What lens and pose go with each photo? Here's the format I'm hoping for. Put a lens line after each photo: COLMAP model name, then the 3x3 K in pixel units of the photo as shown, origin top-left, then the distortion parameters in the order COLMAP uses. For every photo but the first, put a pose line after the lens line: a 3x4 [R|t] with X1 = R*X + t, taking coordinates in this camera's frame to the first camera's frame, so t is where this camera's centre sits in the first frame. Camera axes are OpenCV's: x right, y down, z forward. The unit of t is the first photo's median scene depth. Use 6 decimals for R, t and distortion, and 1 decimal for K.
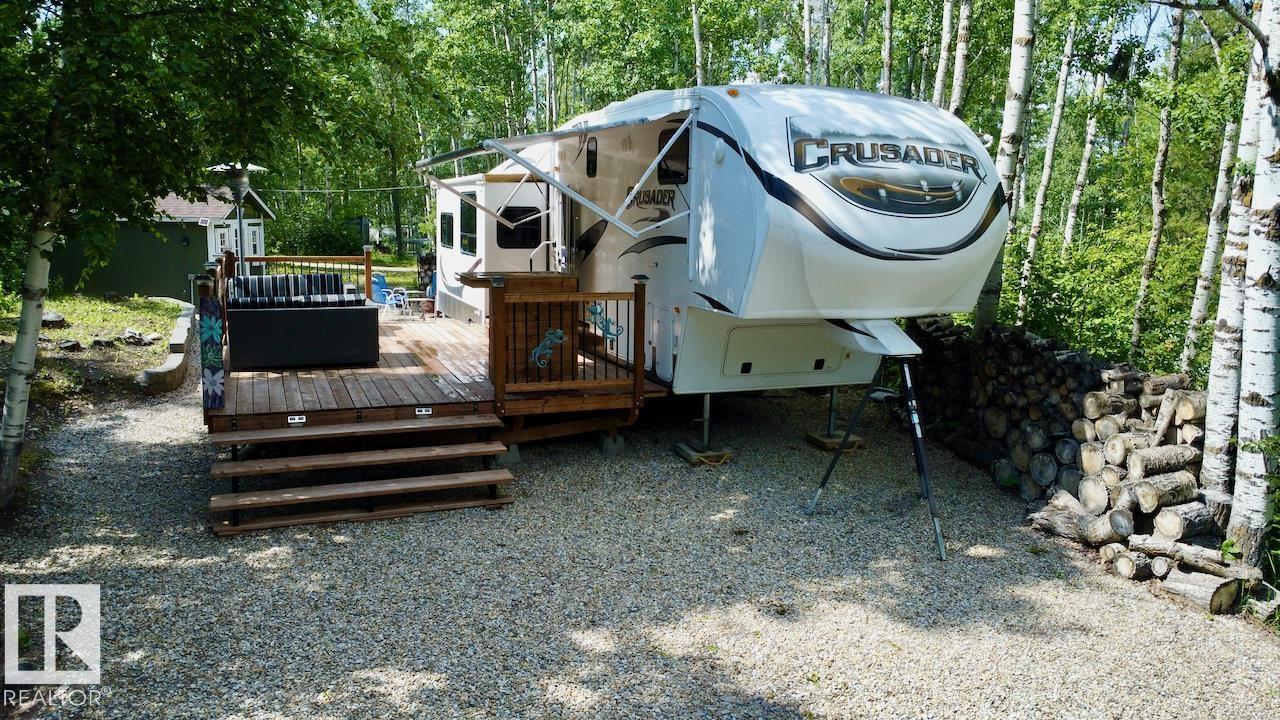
lens RADIAL K [[928.3, 0, 640.0], [0, 928.3, 360.0], [0, 0, 1]] dist [-0.038916, 0.005259]
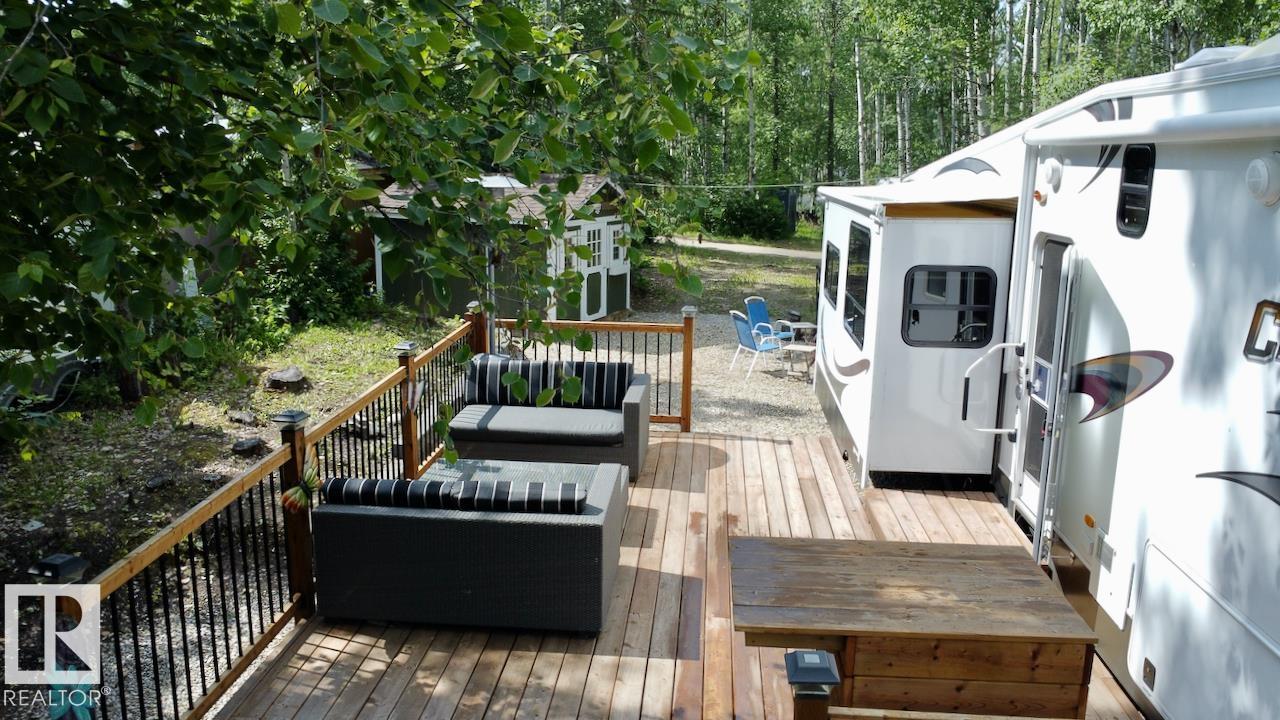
lens RADIAL K [[974.8, 0, 640.0], [0, 974.8, 360.0], [0, 0, 1]] dist [-0.009036, -0.001323]
pose [[0.896490, 0.084897, -0.434854, -0.079231], [-0.069319, 0.996259, 0.051594, -0.215617], [0.437607, -0.016110, 0.899022, 0.742892]]
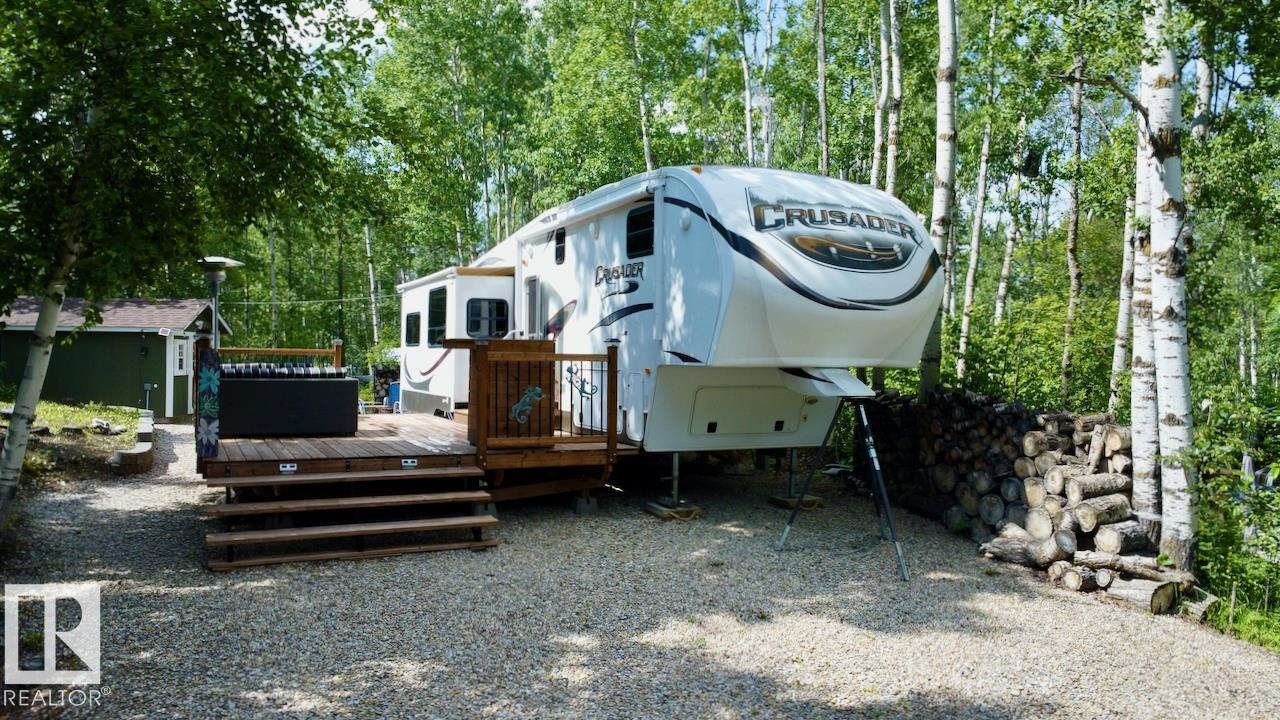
lens RADIAL K [[933.8, 0, 638.4], [0, 933.8, 356.2], [0, 0, 1]] dist [-0.035942, -0.005038]
pose [[0.998004, -0.006765, 0.062780, -0.043855], [0.016619, 0.987331, -0.157805, 0.115299], [-0.060917, 0.158533, 0.985473, -0.077014]]
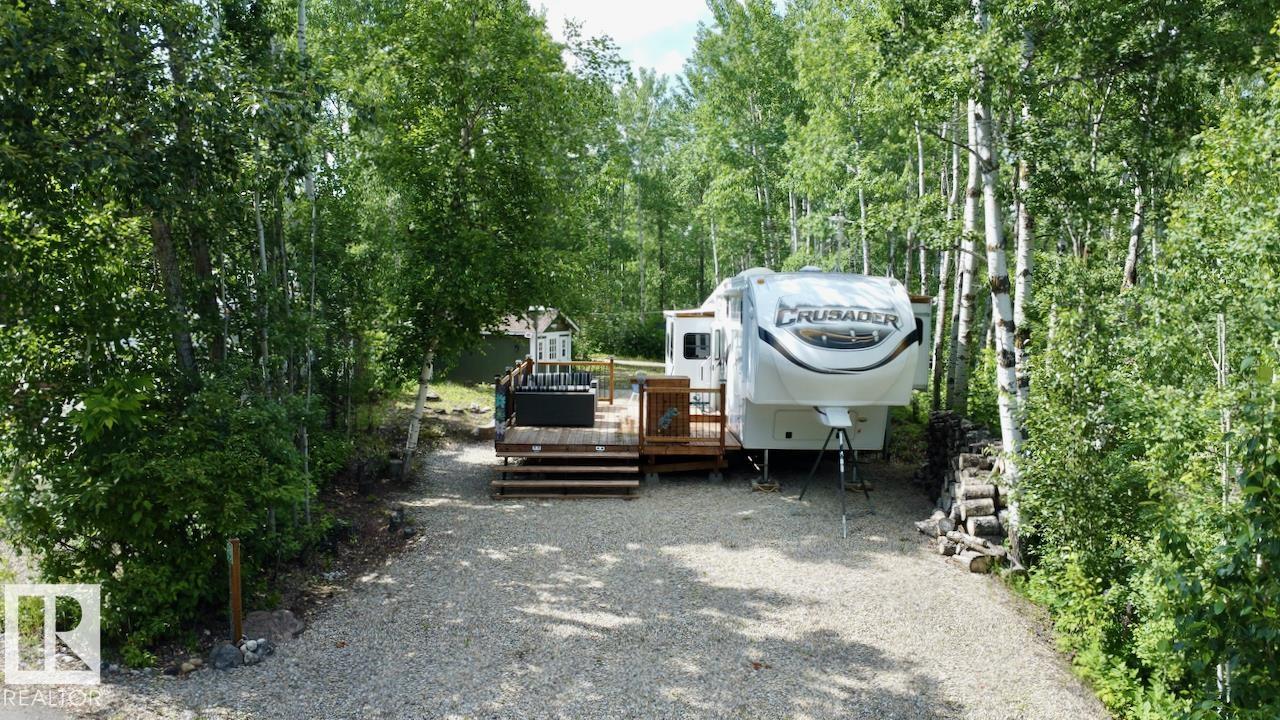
lens RADIAL K [[928.3, 0, 640.0], [0, 928.3, 360.0], [0, 0, 1]] dist [-0.038916, 0.005259]
pose [[0.937507, 0.013426, -0.347707, 0.537211], [-0.049169, 0.994340, -0.094179, 0.054033], [0.344475, 0.105390, 0.932861, -0.818366]]
